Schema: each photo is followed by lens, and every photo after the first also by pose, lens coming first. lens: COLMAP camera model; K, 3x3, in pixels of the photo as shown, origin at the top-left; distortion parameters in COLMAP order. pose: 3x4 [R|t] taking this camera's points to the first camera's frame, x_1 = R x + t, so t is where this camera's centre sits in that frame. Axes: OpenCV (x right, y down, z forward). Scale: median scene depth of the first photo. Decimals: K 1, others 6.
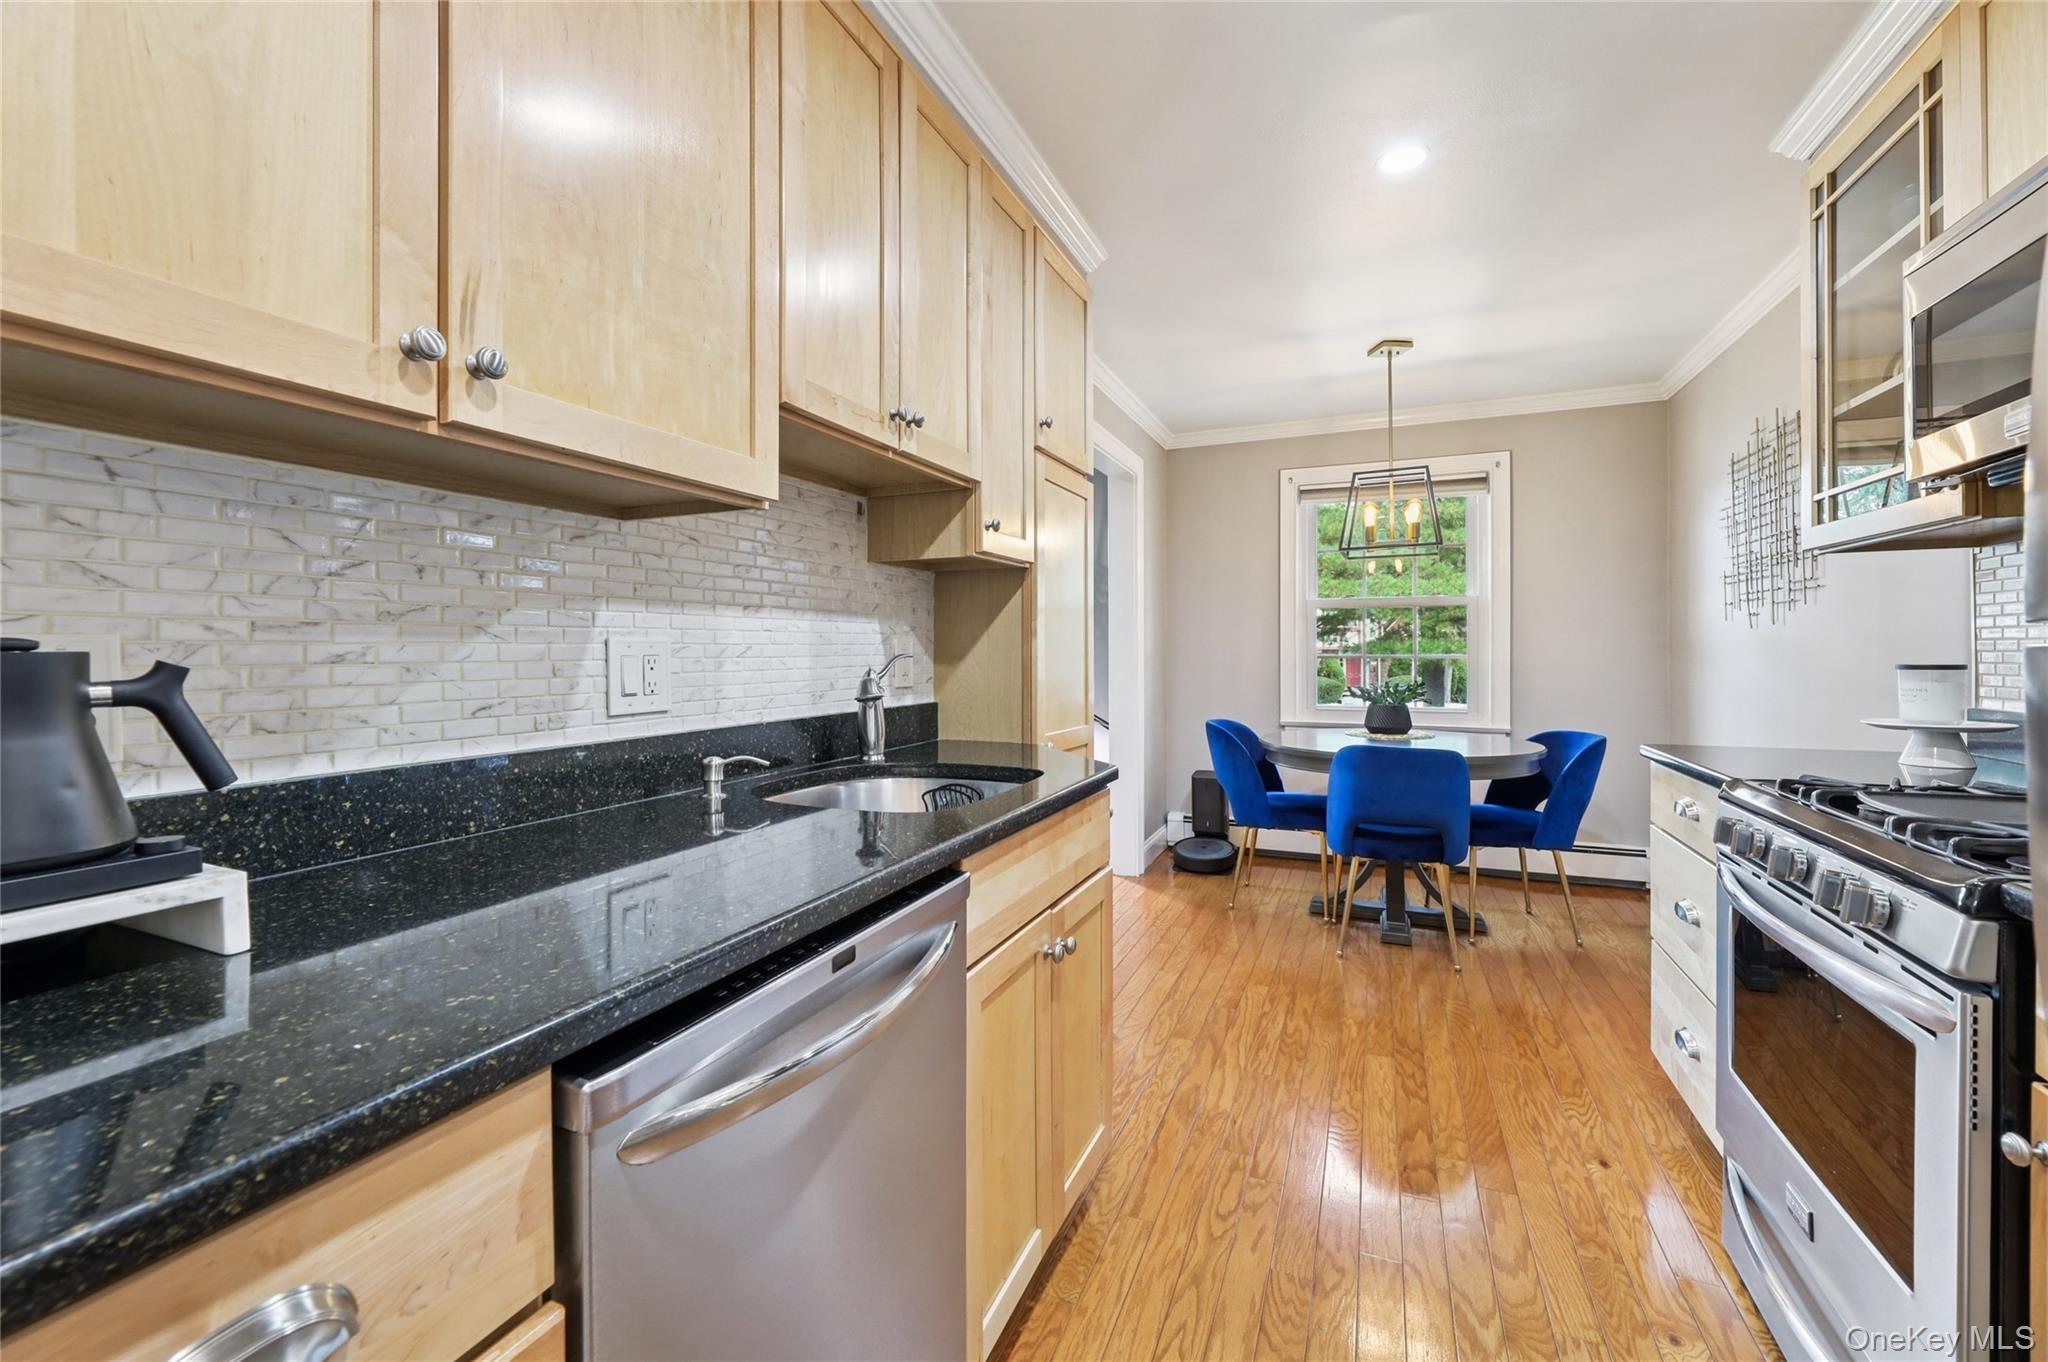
lens RADIAL K [[842.8, 0, 1027.0], [0, 842.8, 644.8], [0, 0, 1]] dist [-0.000811, -0.000500]
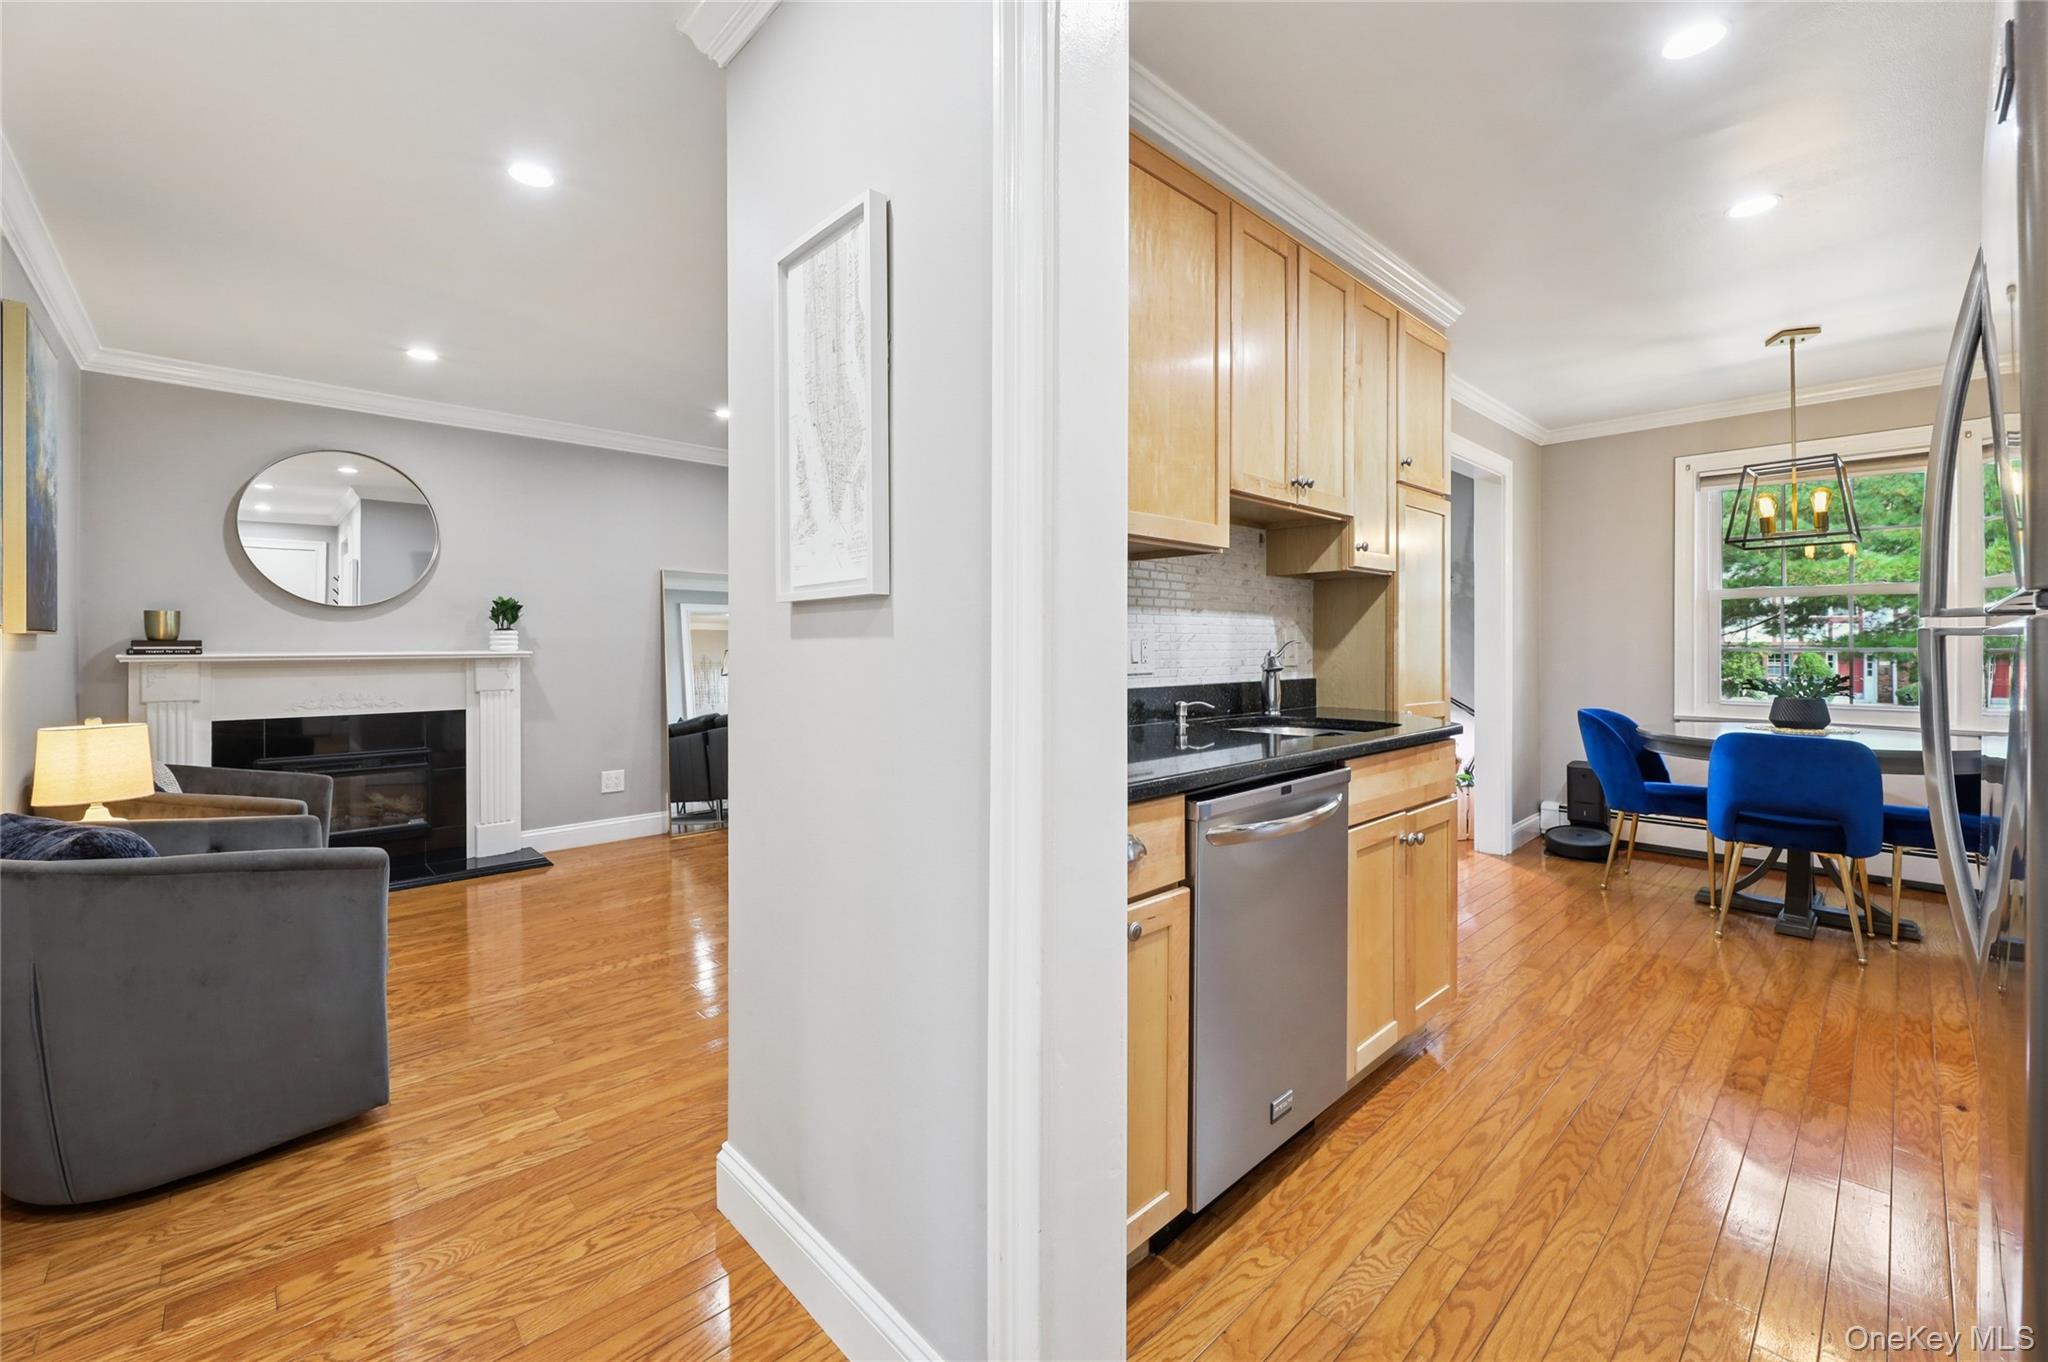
lens RADIAL K [[842.8, 0, 1021.7], [0, 842.8, 644.2], [0, 0, 1]] dist [-0.000811, -0.000500]
pose [[0.915163, 0.003788, -0.403066, 0.004683], [-0.001533, 0.999981, 0.005917, 0.008305], [0.403081, -0.004797, 0.915152, -0.452961]]
